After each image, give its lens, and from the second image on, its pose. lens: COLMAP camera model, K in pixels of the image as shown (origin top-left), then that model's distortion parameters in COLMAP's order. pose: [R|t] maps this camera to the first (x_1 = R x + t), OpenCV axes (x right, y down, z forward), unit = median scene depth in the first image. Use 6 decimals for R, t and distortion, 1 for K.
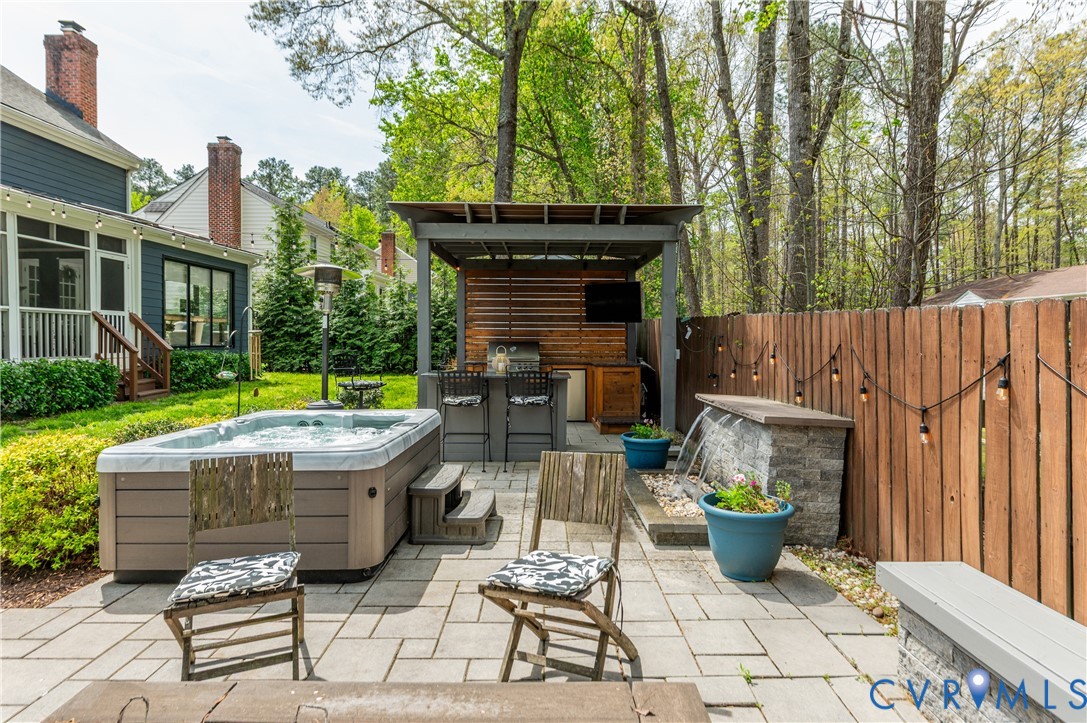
lens RADIAL K [[579.8, 0, 541.2], [0, 579.8, 365.7], [0, 0, 1]] dist [-0.005147, -0.000614]
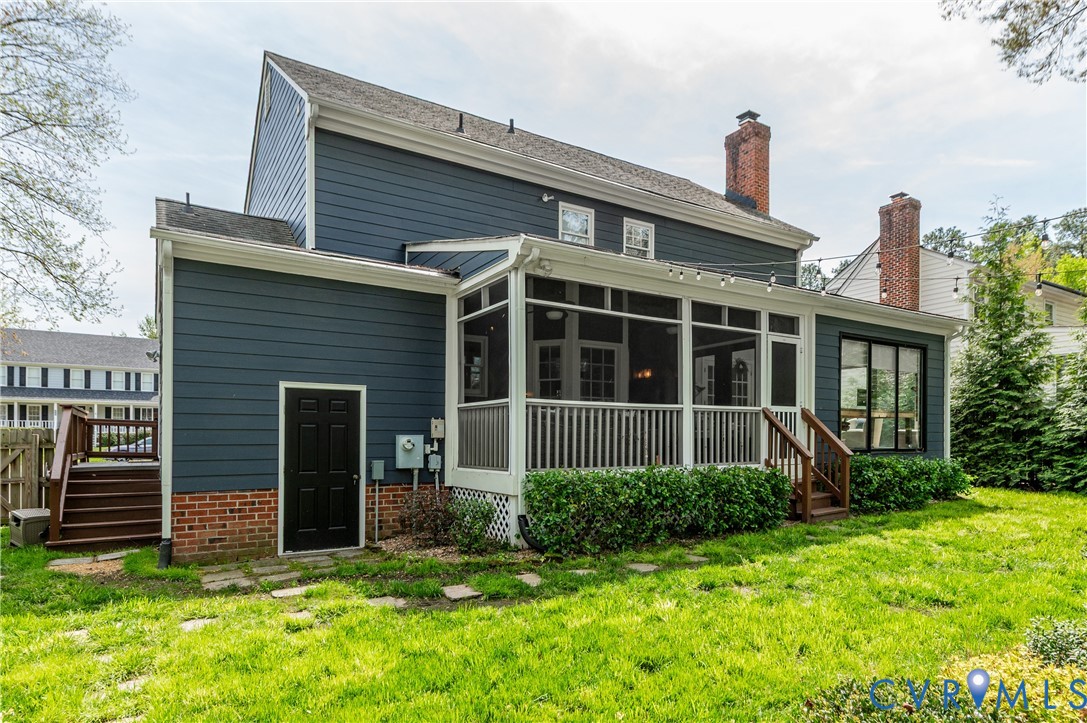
lens RADIAL K [[626.9, 0, 564.7], [0, 626.9, 422.1], [0, 0, 1]] dist [0.003098, -0.002203]
pose [[0.567751, -0.032012, -0.822578, -0.185440], [-0.028696, 0.997867, -0.058640, -0.012043], [0.822700, 0.056897, 0.565621, 0.241235]]
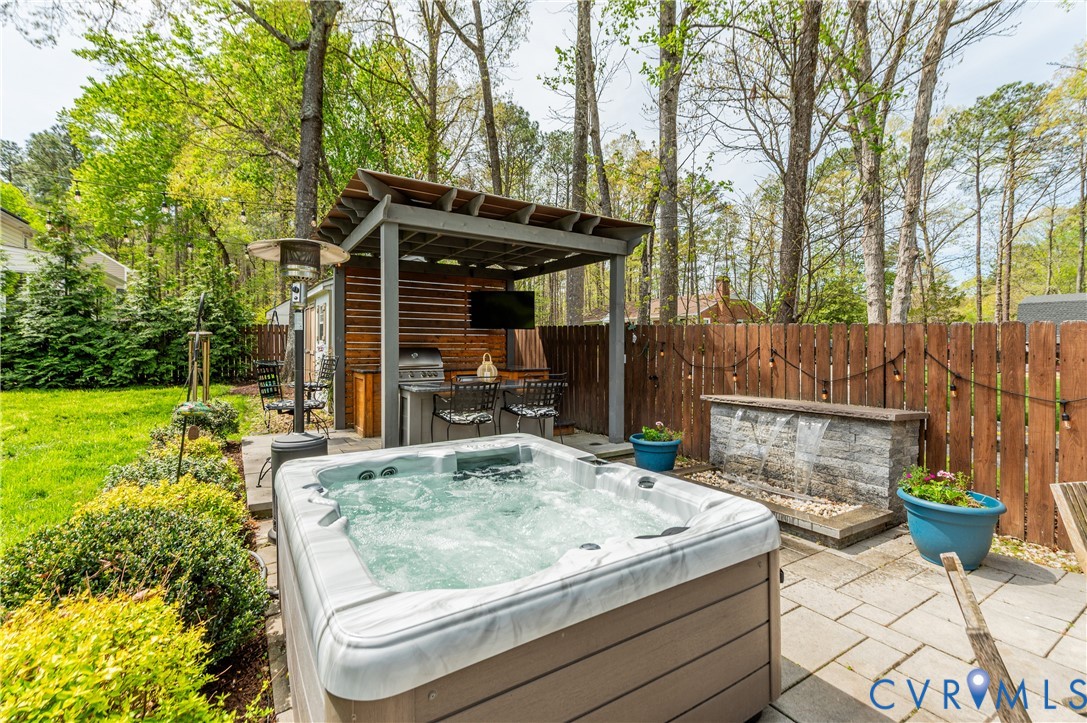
lens RADIAL K [[488.4, 0, 539.3], [0, 488.4, 356.1], [0, 0, 1]] dist [0.002028, -0.000399]
pose [[0.850131, -0.010842, 0.526459, -0.221888], [0.022699, 0.999613, -0.016068, -0.008411], [-0.526081, 0.025610, 0.850049, 0.175456]]
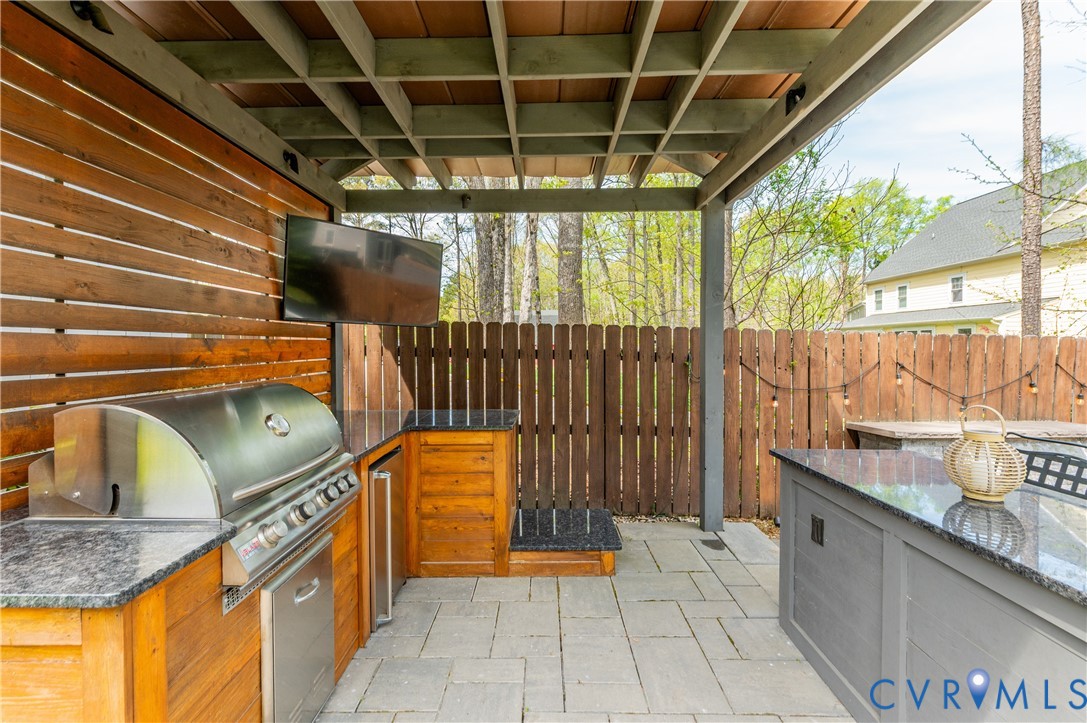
lens RADIAL K [[486.0, 0, 544.7], [0, 486.0, 352.7], [0, 0, 1]] dist [0.001785, 0.000124]
pose [[0.017435, -0.016165, 0.999717, -0.176826], [0.048372, 0.998712, 0.015305, -0.042082], [-0.998677, 0.048091, 0.018194, 0.684178]]
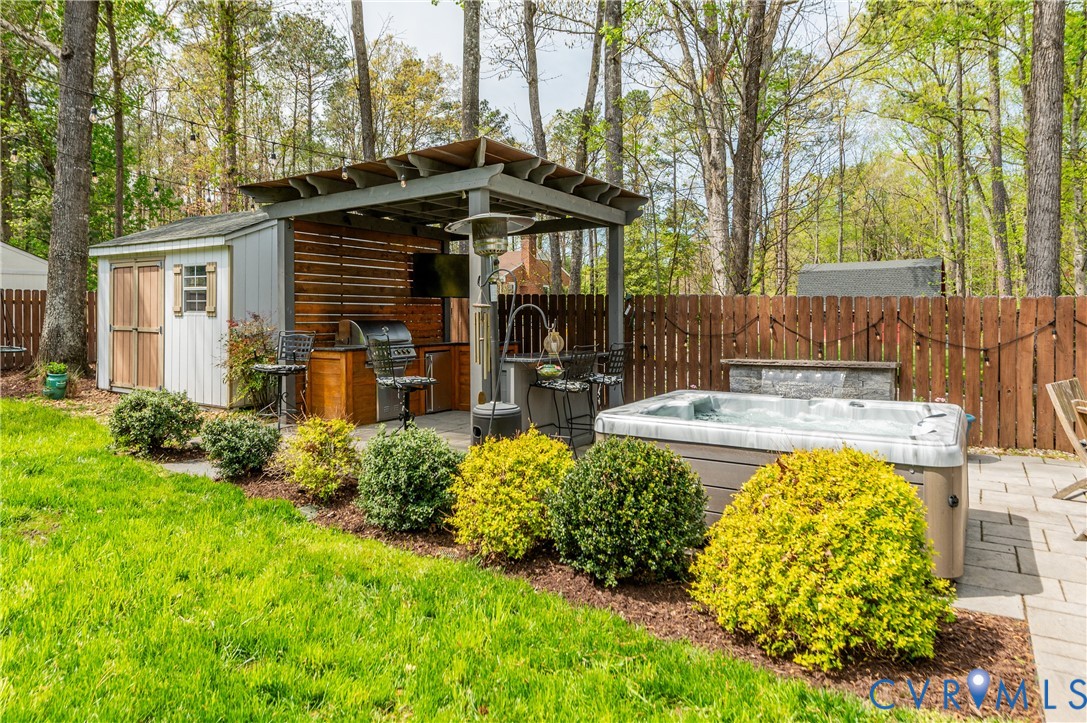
lens RADIAL K [[678.8, 0, 517.3], [0, 678.8, 323.2], [0, 0, 1]] dist [-0.001080, -0.000406]
pose [[0.567540, -0.012774, 0.823247, -0.536177], [0.044656, 0.998885, -0.015286, -0.011695], [-0.822134, 0.045438, 0.567478, 0.255180]]
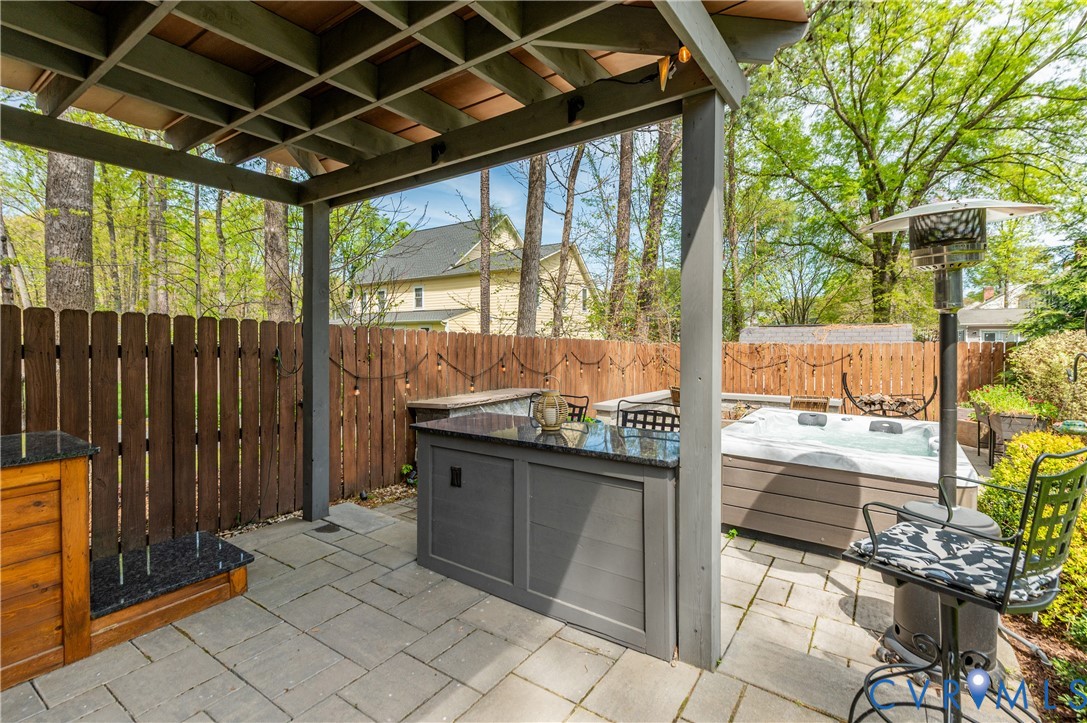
lens RADIAL K [[476.6, 0, 543.8], [0, 476.6, 345.4], [0, 0, 1]] dist [0.001021, -0.000089]
pose [[-0.811420, -0.009461, 0.584387, -0.171470], [0.023713, 0.998513, 0.049091, -0.045184], [-0.583982, 0.053691, -0.809989, 0.748495]]
